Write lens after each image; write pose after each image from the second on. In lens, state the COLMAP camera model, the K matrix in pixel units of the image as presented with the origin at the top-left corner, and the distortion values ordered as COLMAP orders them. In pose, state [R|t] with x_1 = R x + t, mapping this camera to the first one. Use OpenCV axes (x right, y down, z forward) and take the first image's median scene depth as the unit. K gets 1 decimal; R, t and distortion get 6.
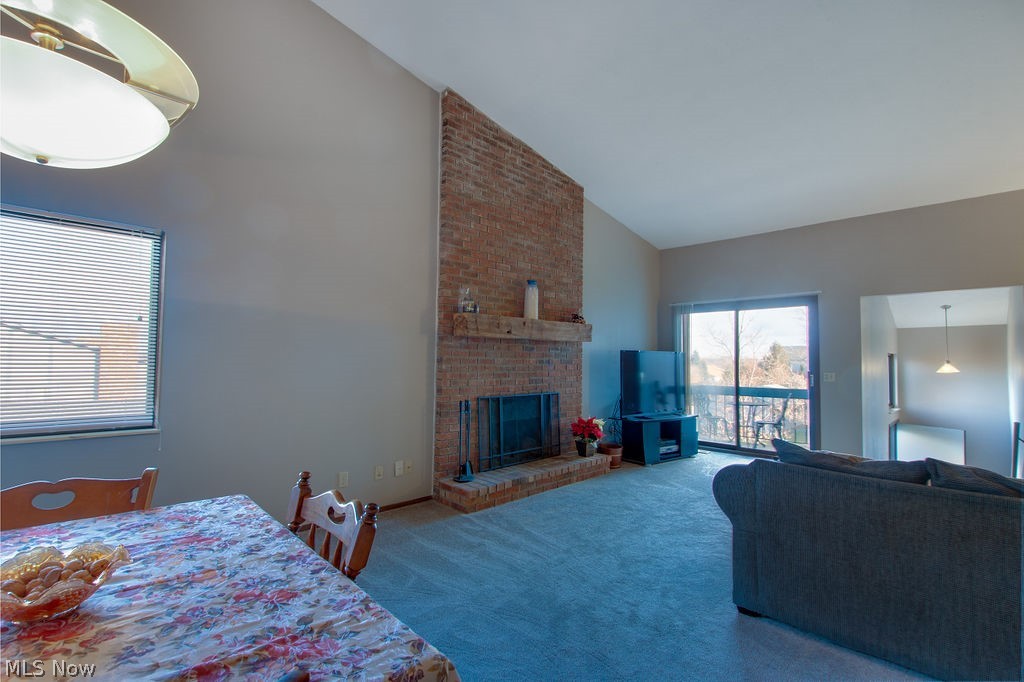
lens RADIAL K [[458.6, 0, 522.6], [0, 458.6, 348.5], [0, 0, 1]] dist [-0.006745, 0.001655]
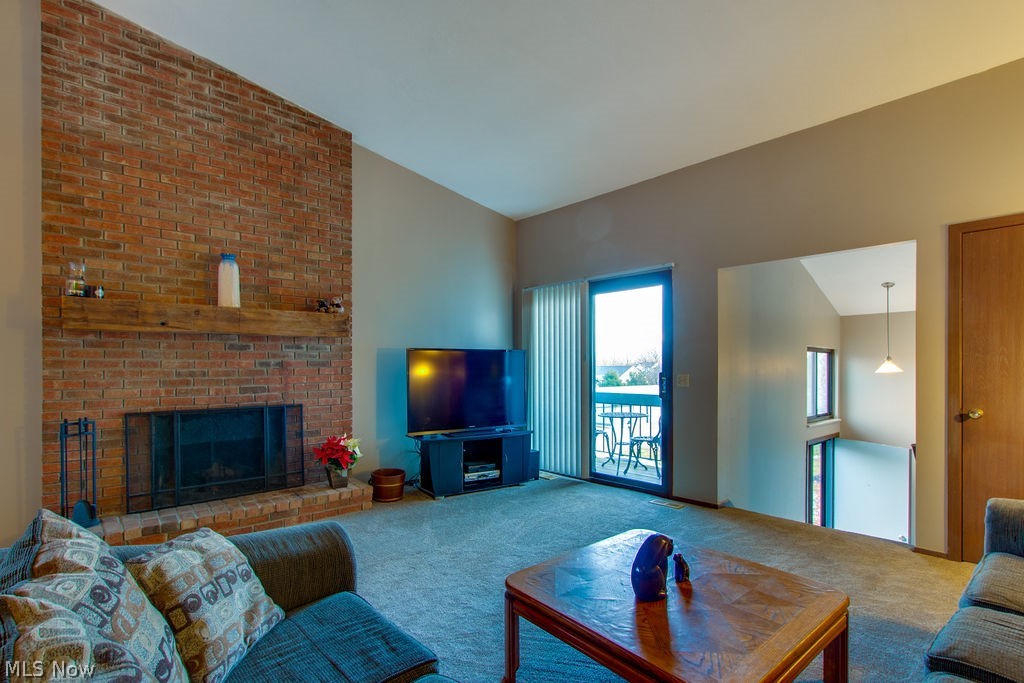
lens RADIAL K [[485.6, 0, 525.8], [0, 485.6, 366.5], [0, 0, 1]] dist [0.010310, -0.001089]
pose [[0.998106, -0.010821, -0.060550, 0.535233], [0.012821, 0.999381, 0.032752, 0.012524], [0.060159, -0.033467, 0.997628, 0.234184]]
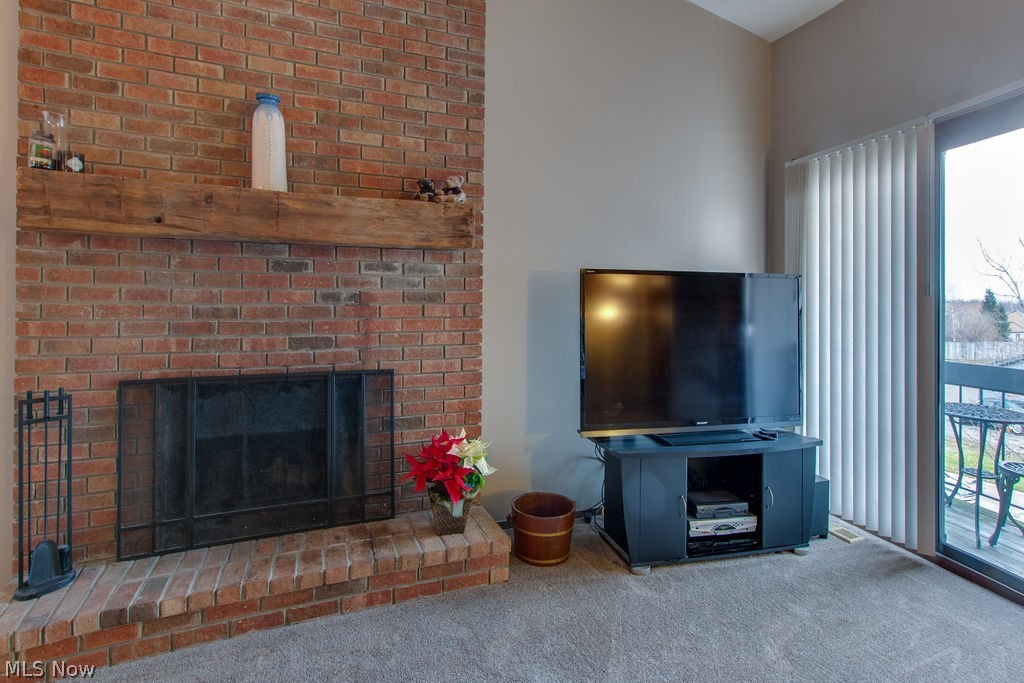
lens RADIAL K [[572.5, 0, 527.6], [0, 572.5, 299.8], [0, 0, 1]] dist [0.000694, -0.002837]
pose [[0.927500, -0.005753, -0.373779, 0.418465], [0.011467, 0.999849, 0.013067, 0.027847], [0.373647, -0.016406, 0.927426, 0.599998]]
